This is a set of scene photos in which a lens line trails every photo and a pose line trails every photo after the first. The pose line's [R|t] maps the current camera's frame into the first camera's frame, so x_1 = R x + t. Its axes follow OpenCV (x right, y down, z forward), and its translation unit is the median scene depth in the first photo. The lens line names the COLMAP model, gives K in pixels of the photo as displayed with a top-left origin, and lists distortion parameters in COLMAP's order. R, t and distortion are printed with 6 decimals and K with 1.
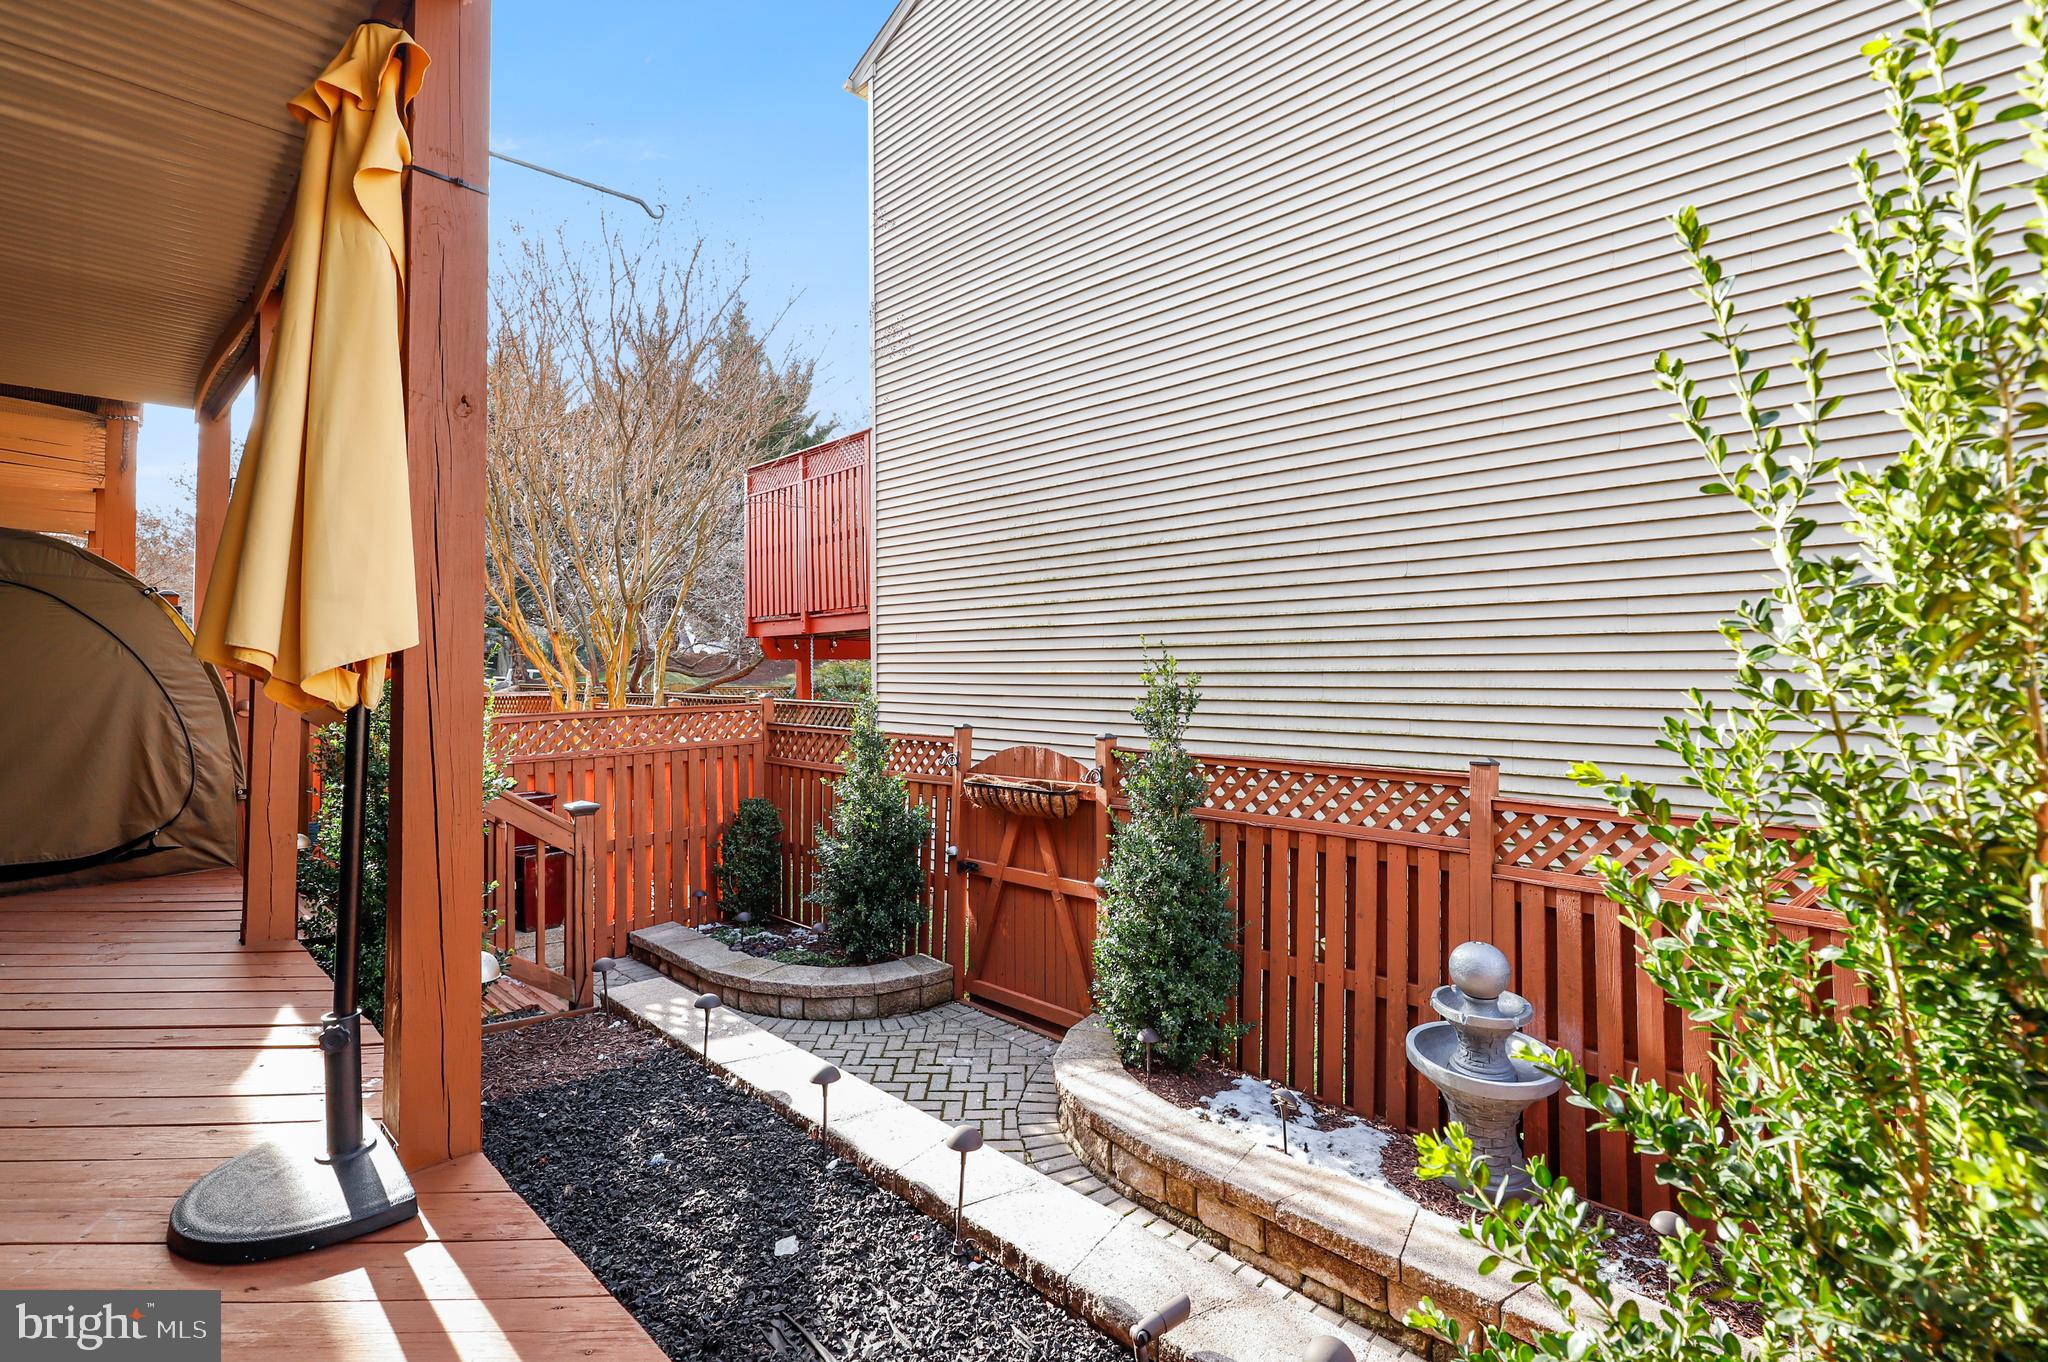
lens RADIAL K [[930.1, 0, 1067.5], [0, 930.1, 675.6], [0, 0, 1]] dist [0.002999, -0.000236]
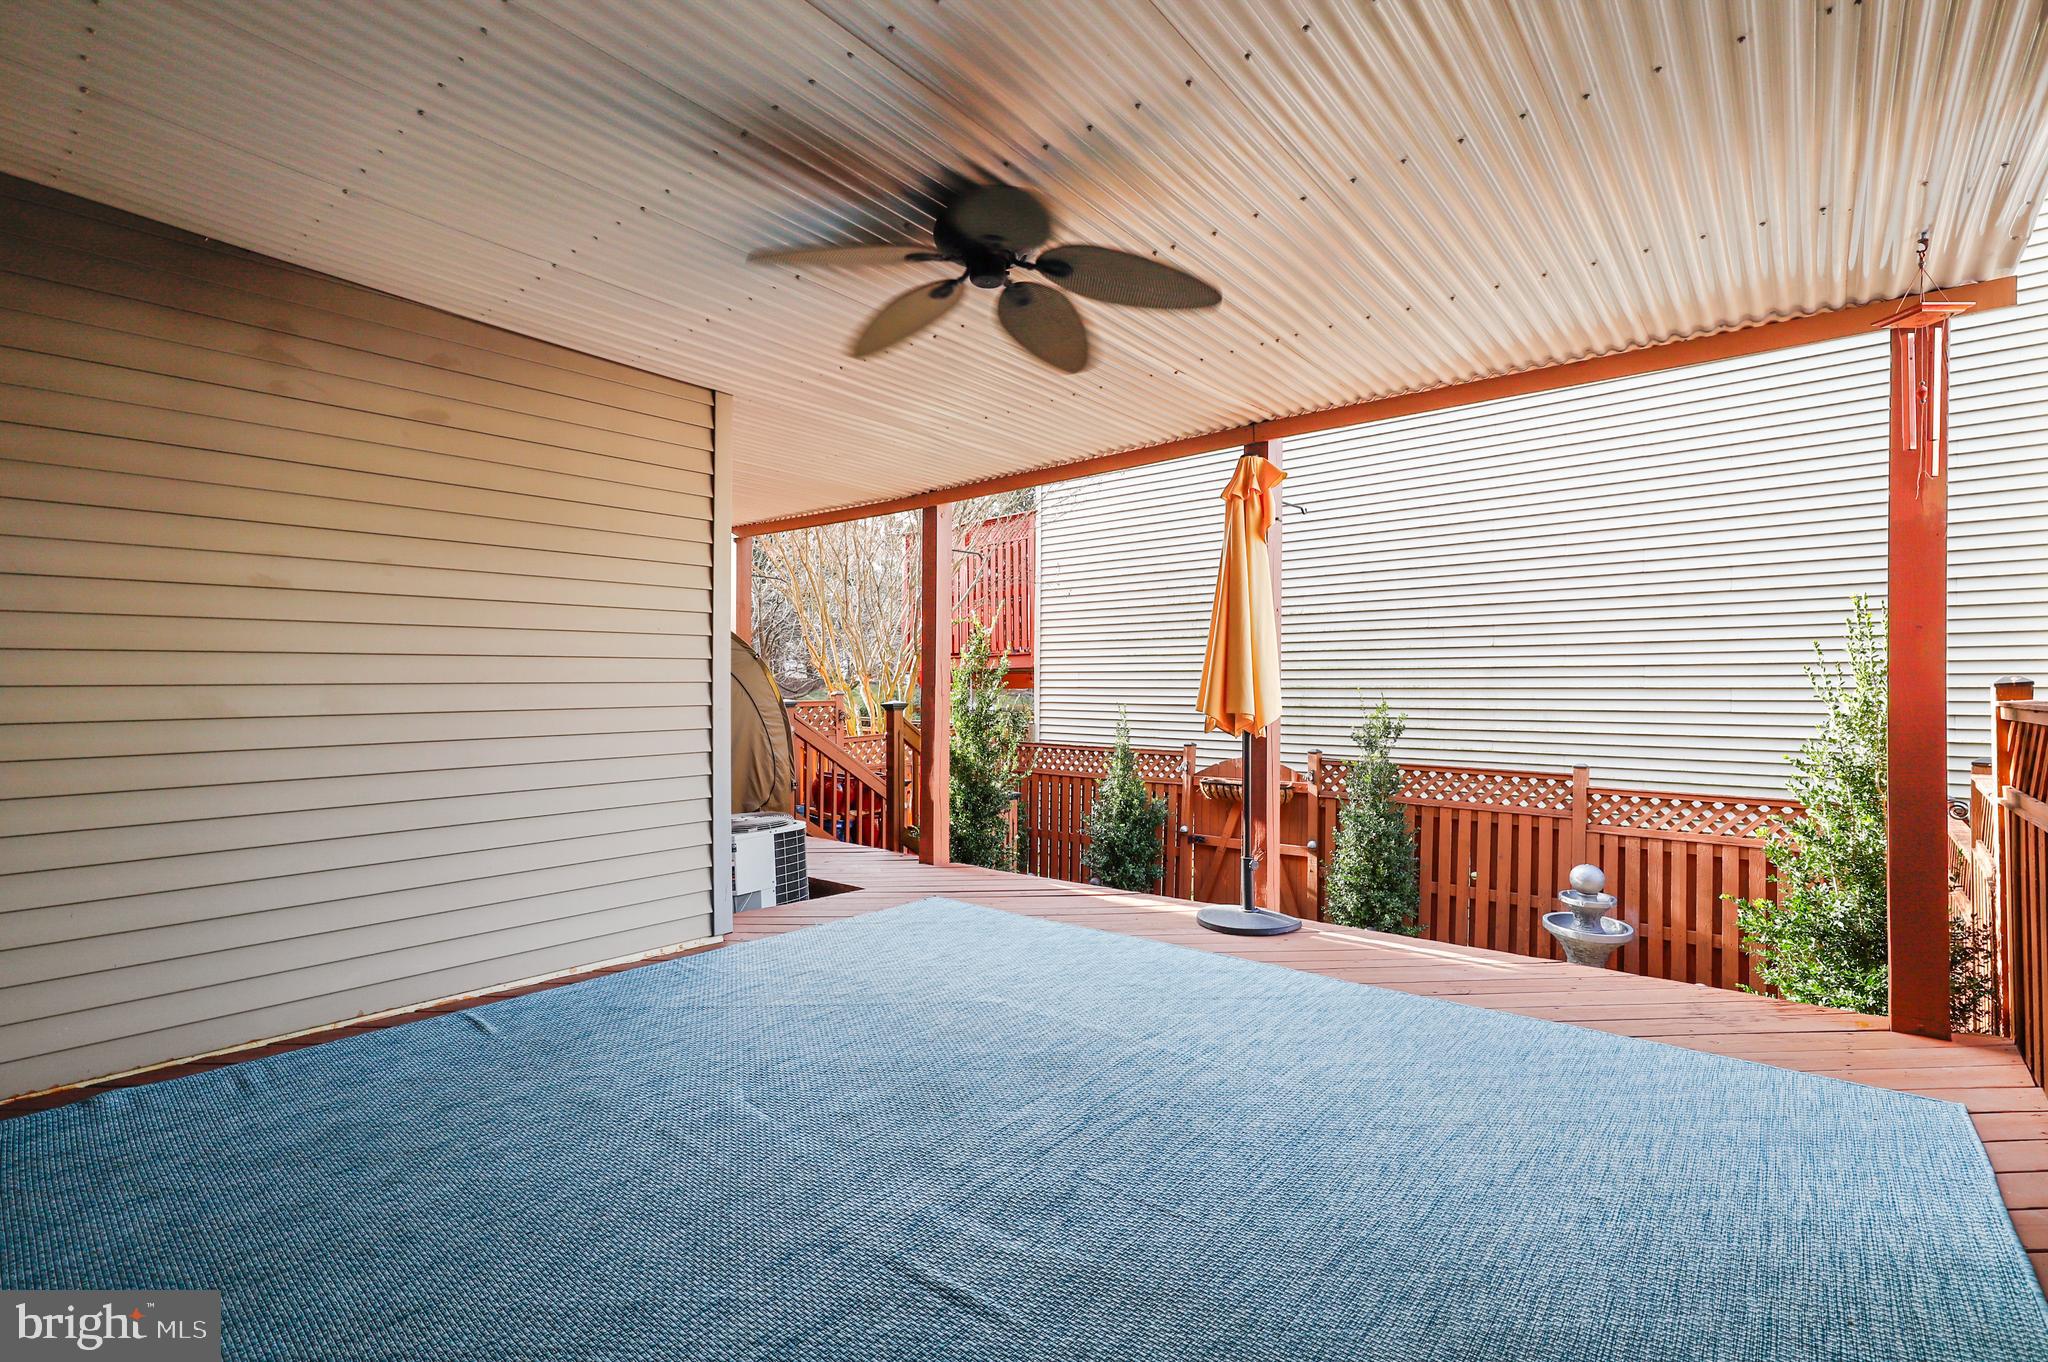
lens RADIAL K [[930.1, 0, 1040.0], [0, 930.1, 732.7], [0, 0, 1]] dist [0.002999, -0.000236]
pose [[0.997537, 0.005366, 0.069933, -0.621239], [-0.008347, 0.999065, 0.042412, -0.032002], [-0.069640, -0.042891, 0.996650, -0.599849]]
